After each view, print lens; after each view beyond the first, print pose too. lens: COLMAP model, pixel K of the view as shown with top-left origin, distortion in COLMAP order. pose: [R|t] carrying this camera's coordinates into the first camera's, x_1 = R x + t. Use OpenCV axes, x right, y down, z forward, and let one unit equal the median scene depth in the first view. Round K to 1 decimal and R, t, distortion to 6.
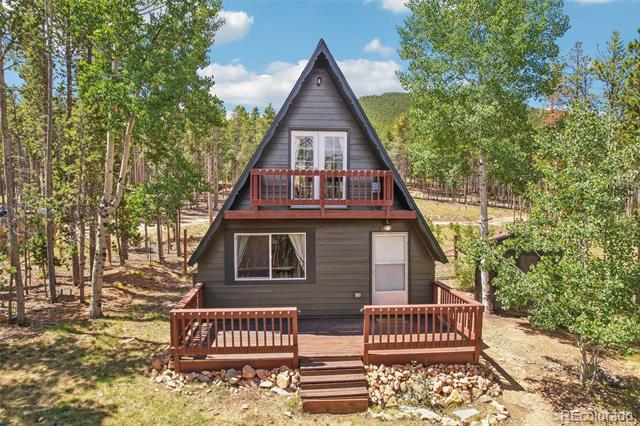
lens RADIAL K [[379.8, 0, 334.8], [0, 379.8, 263.3], [0, 0, 1]] dist [-0.058980, 0.056407]
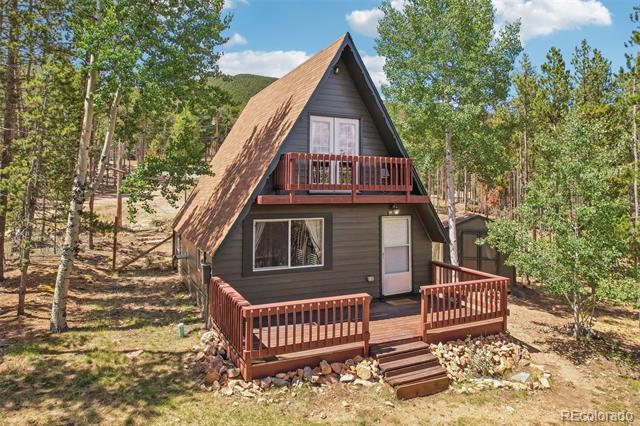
lens RADIAL K [[410.6, 0, 321.1], [0, 410.6, 200.1], [0, 0, 1]] dist [-0.041774, 0.029521]
pose [[0.941188, -0.001253, 0.337880, -0.538581], [0.041609, 0.992811, -0.112224, -0.008942], [-0.335311, 0.119683, 0.934475, 0.013030]]
